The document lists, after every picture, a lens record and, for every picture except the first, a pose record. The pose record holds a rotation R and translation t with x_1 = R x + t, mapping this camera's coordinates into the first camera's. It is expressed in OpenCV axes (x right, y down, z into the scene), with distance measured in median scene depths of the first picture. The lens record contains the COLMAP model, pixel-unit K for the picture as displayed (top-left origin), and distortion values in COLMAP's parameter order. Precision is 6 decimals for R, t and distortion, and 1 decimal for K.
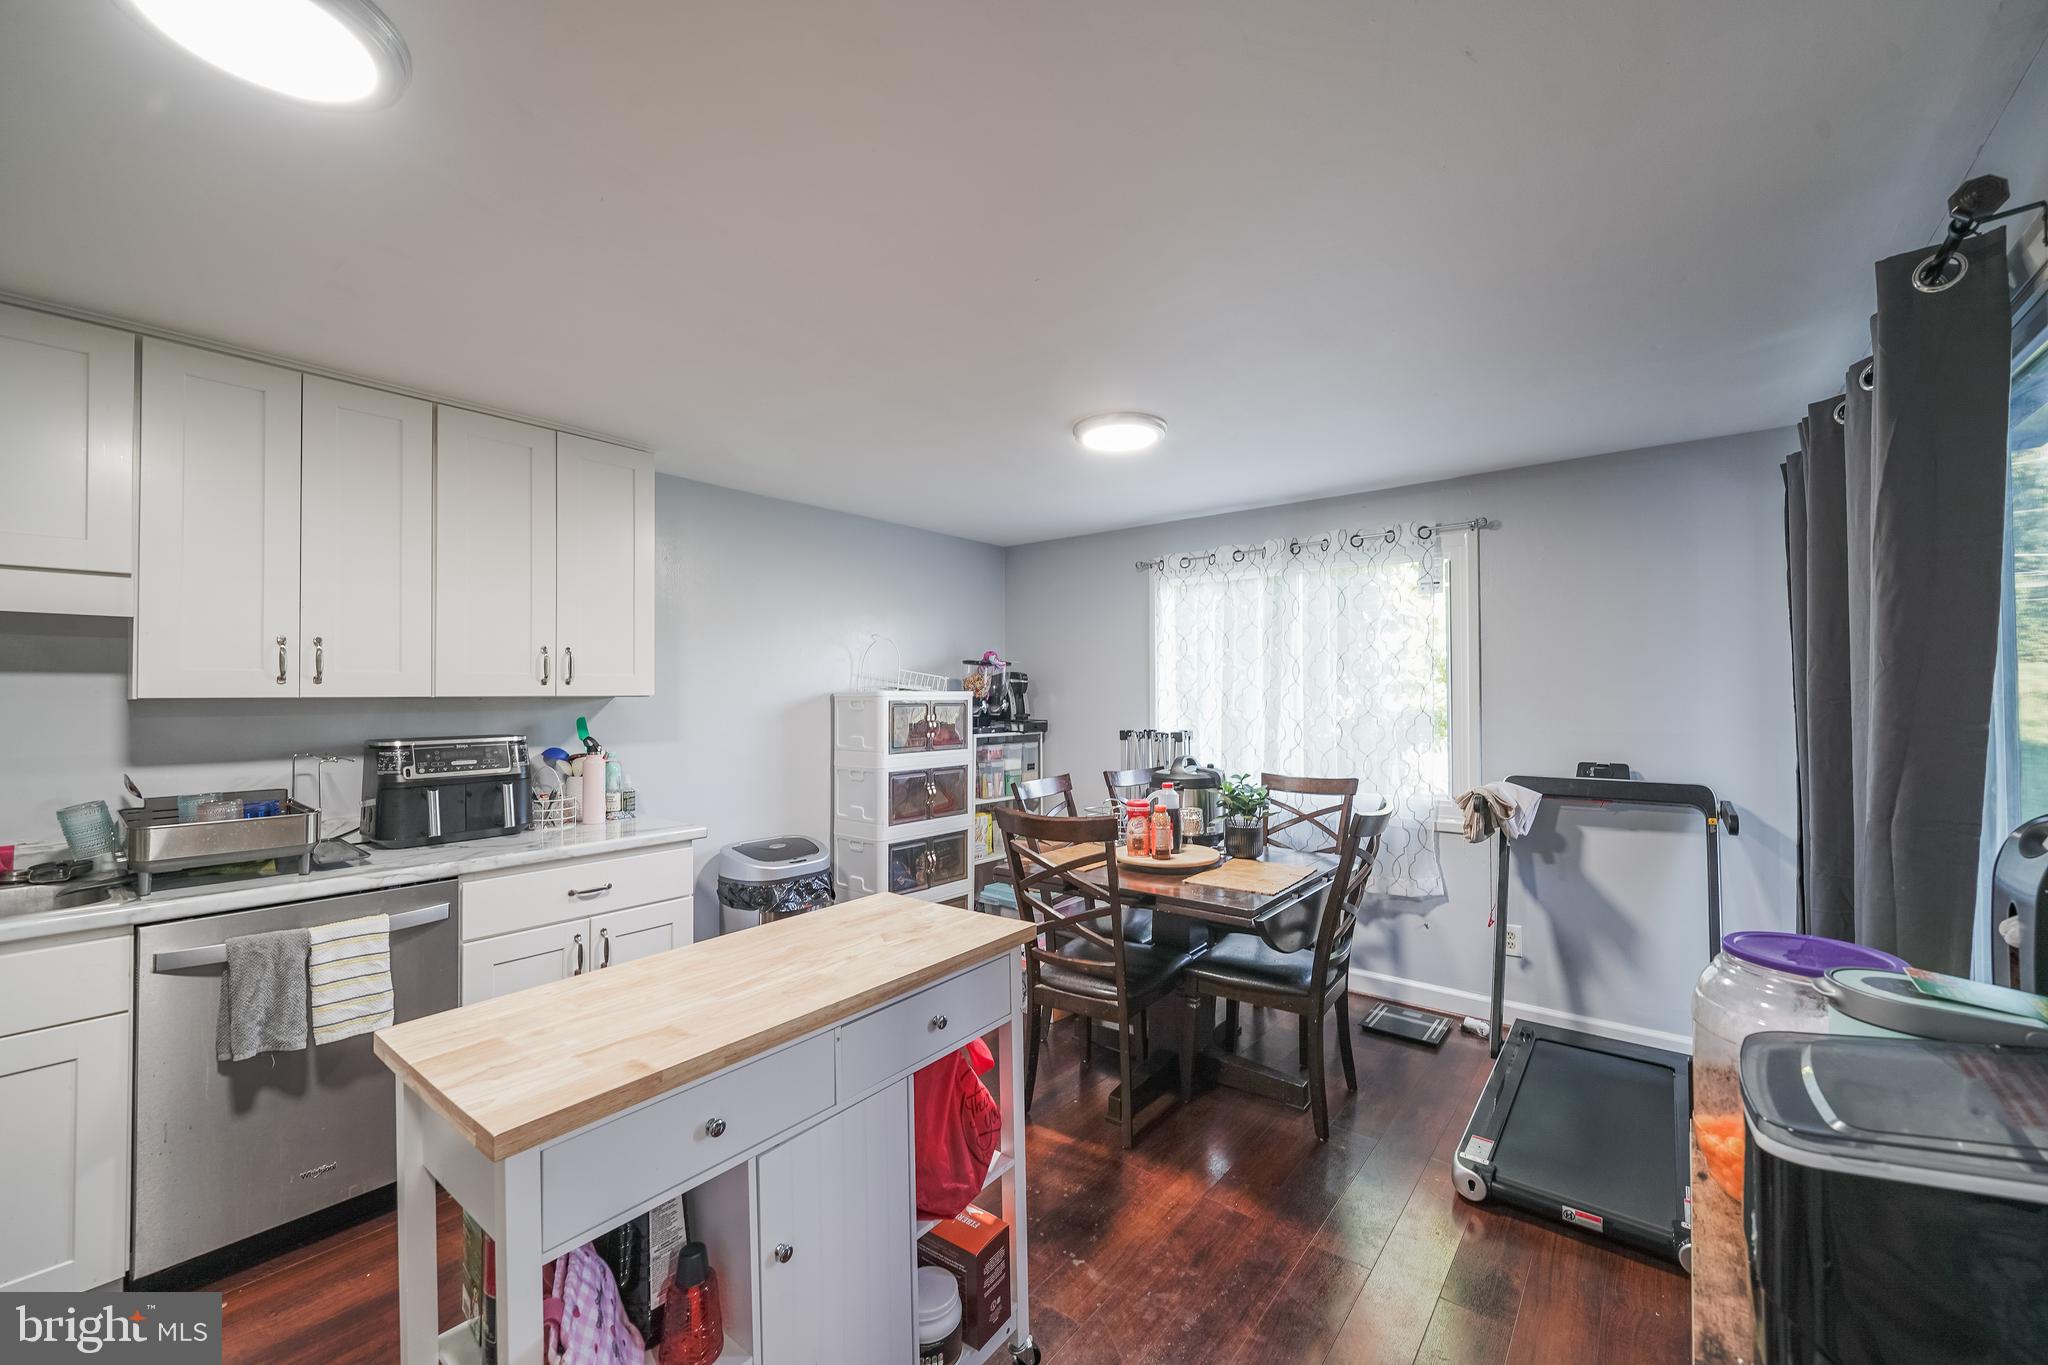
lens RADIAL K [[803.8, 0, 1033.3], [0, 803.8, 681.9], [0, 0, 1]] dist [-0.002114, -0.000446]
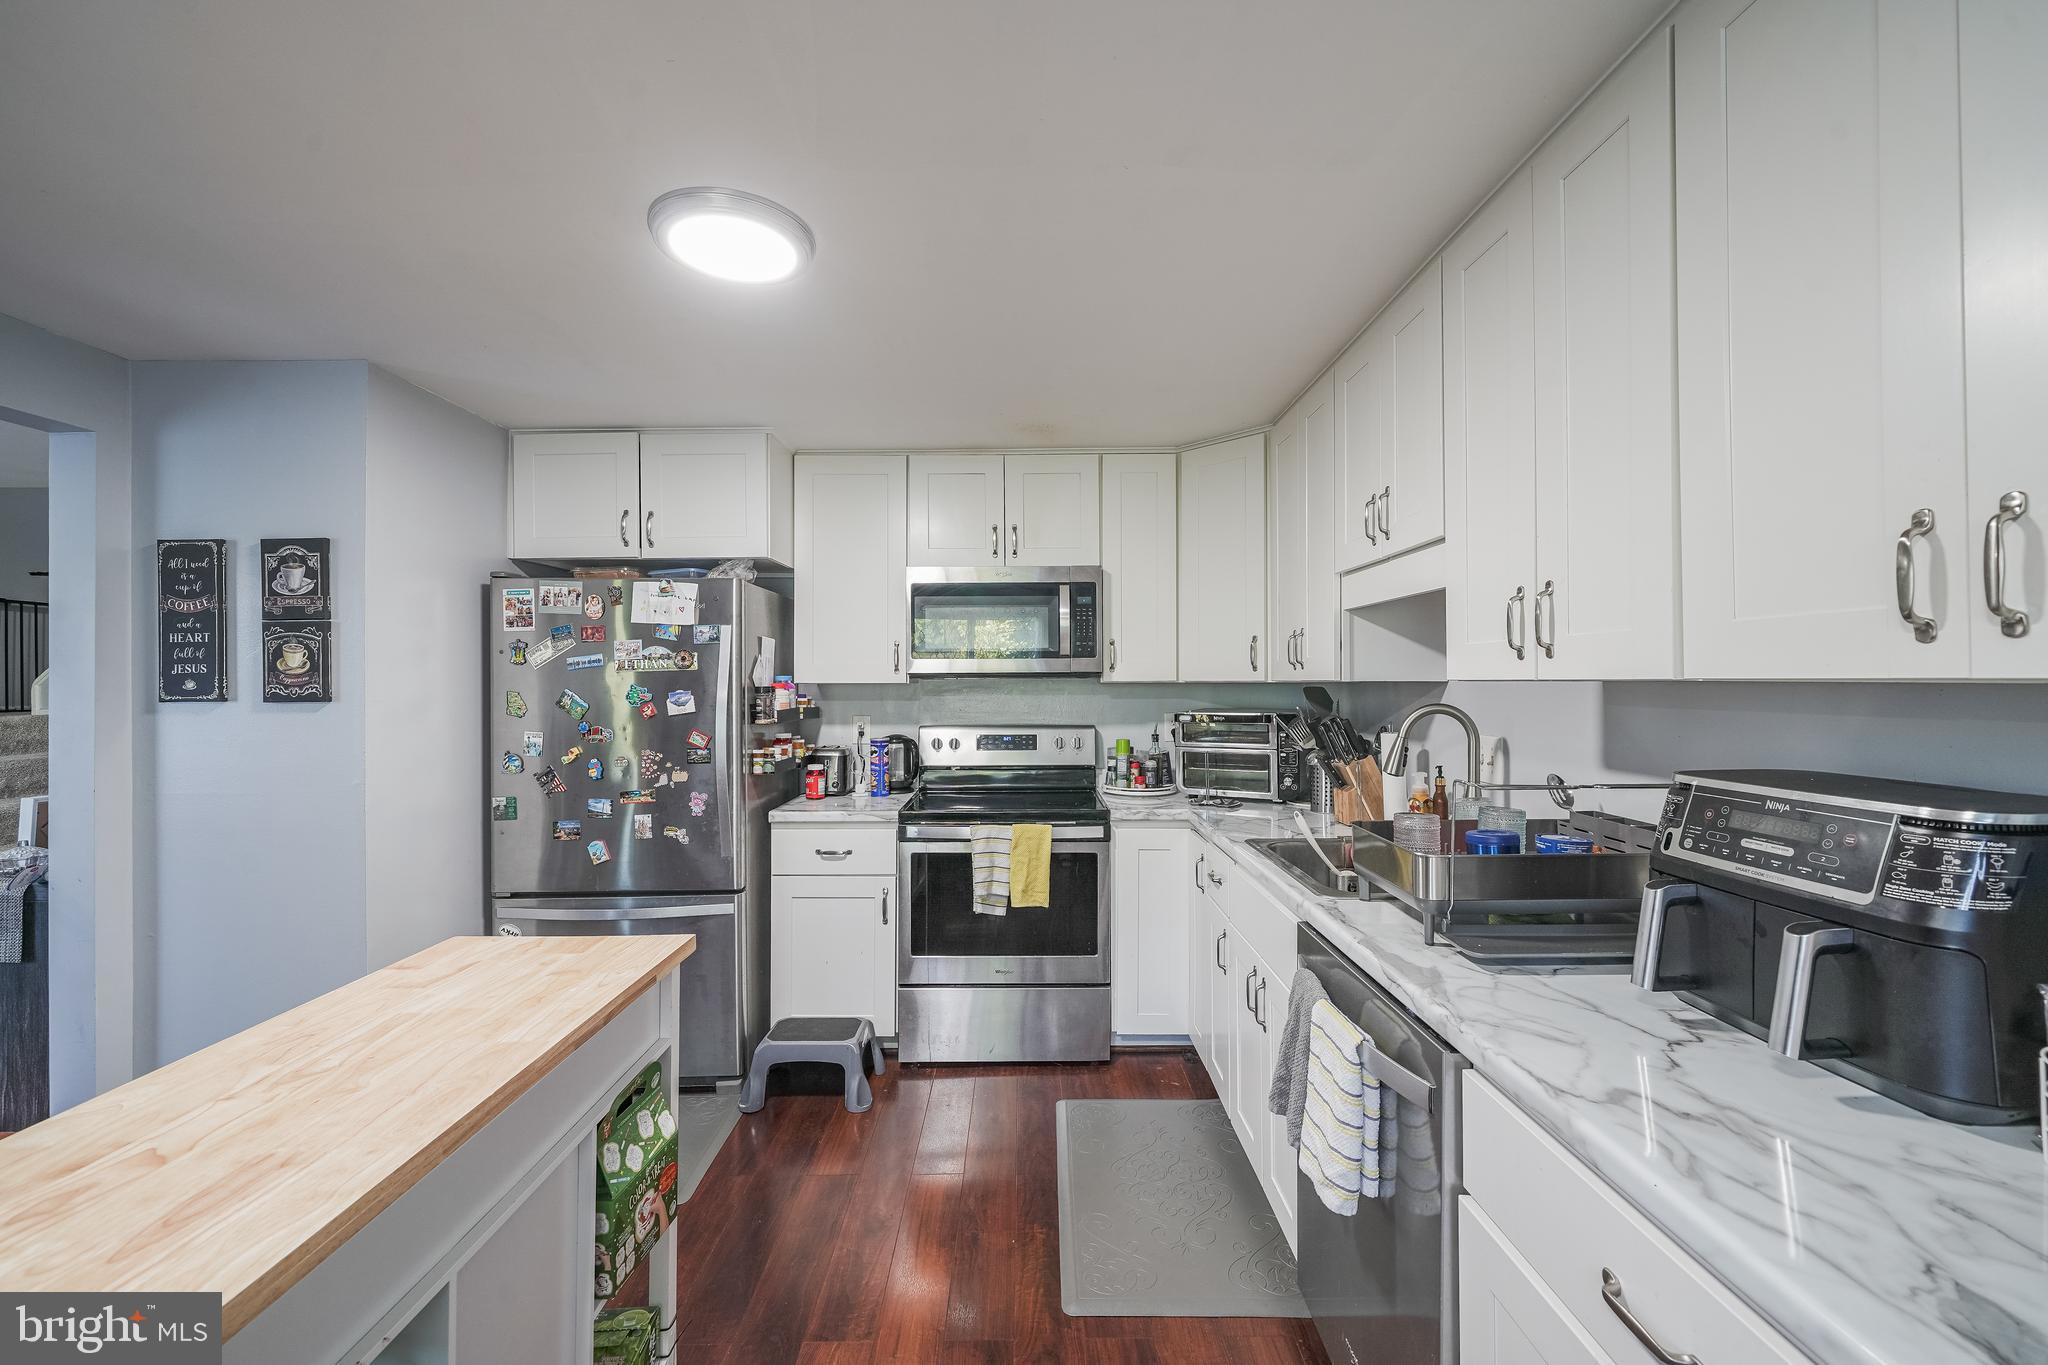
lens RADIAL K [[803.8, 0, 1021.9], [0, 803.8, 676.4], [0, 0, 1]] dist [-0.002114, -0.000446]
pose [[-0.772952, 0.003649, -0.634454, -0.204710], [0.017222, 0.999736, -0.015232, 0.018920], [0.634230, -0.022700, -0.772811, 1.238871]]
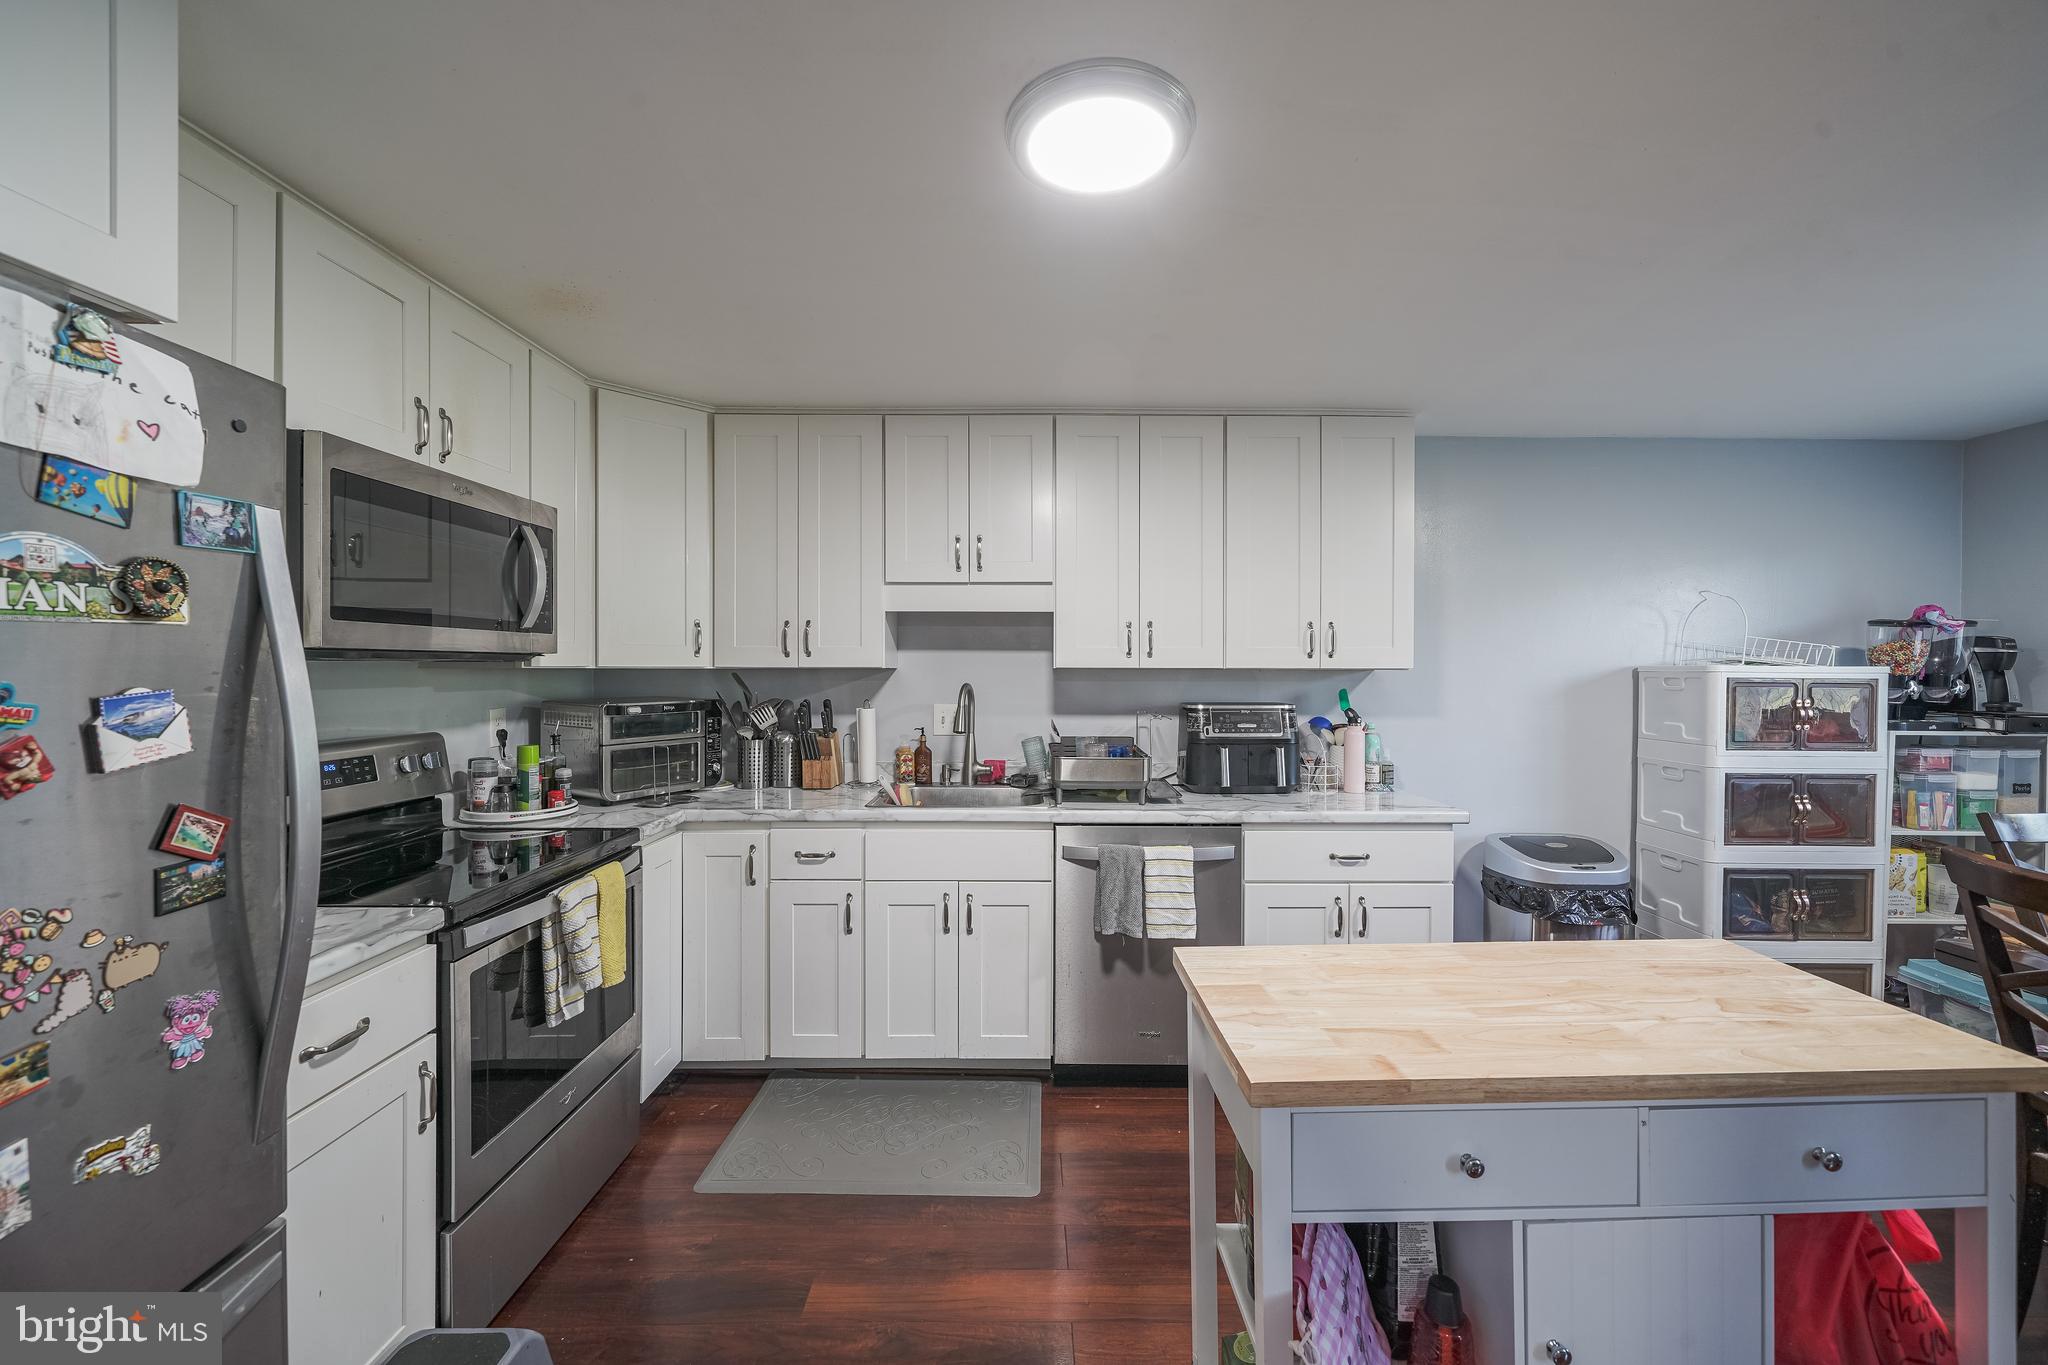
lens RADIAL K [[803.8, 0, 1032.5], [0, 803.8, 676.4], [0, 0, 1]] dist [-0.002114, -0.000446]
pose [[0.631175, 0.015766, -0.775480, -0.014666], [0.005467, 0.999678, 0.024774, -0.000463], [0.775621, -0.019877, 0.630886, 0.044658]]
